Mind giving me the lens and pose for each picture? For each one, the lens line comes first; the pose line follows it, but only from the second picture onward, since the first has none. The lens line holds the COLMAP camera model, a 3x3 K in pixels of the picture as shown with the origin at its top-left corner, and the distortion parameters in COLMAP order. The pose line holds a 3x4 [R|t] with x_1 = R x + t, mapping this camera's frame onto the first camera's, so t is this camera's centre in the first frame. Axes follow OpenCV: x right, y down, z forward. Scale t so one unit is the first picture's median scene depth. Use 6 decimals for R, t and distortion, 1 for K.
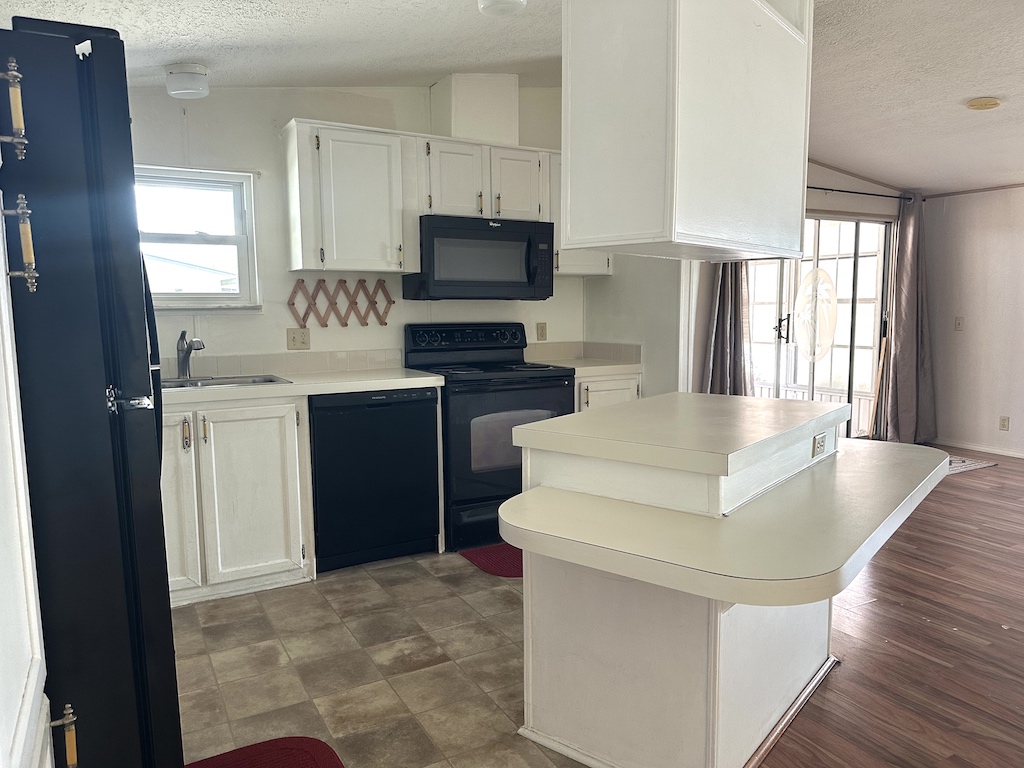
lens RADIAL K [[723.4, 0, 544.1], [0, 723.4, 393.8], [0, 0, 1]] dist [0.046381, -0.064022]
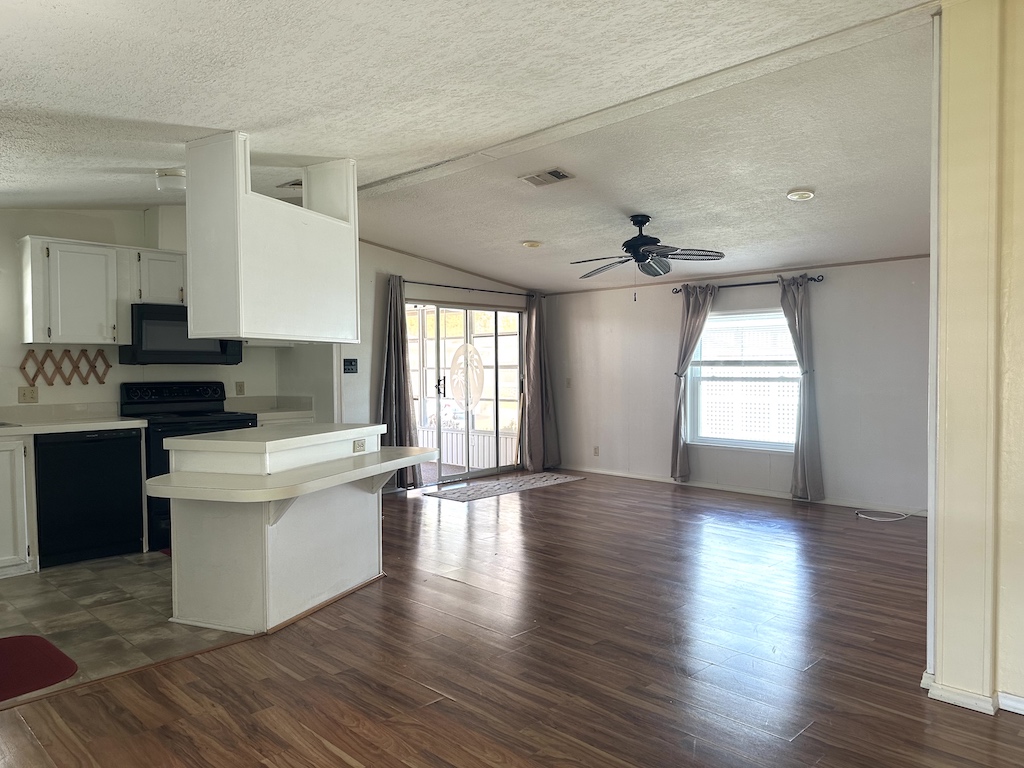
lens RADIAL K [[723.4, 0, 540.4], [0, 723.4, 396.7], [0, 0, 1]] dist [0.046381, -0.064022]
pose [[0.961208, -0.008769, 0.275685, 0.190595], [0.031909, 0.996319, -0.079564, 0.063503], [-0.273972, 0.085274, 0.957950, -0.519699]]
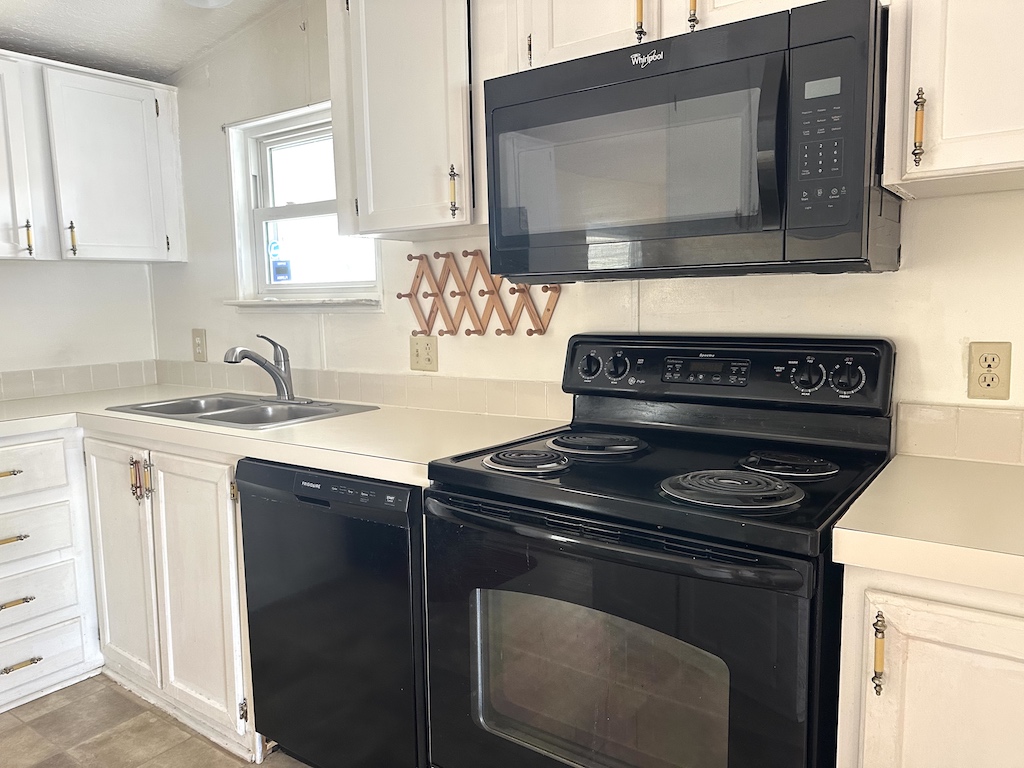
lens RADIAL K [[723.4, 0, 504.4], [0, 723.4, 383.5], [0, 0, 1]] dist [0.046381, -0.064022]
pose [[0.392289, 0.103265, -0.914027, 0.245060], [-0.092694, 0.993058, 0.072411, -0.101237], [0.915160, 0.056319, 0.399138, 0.827962]]
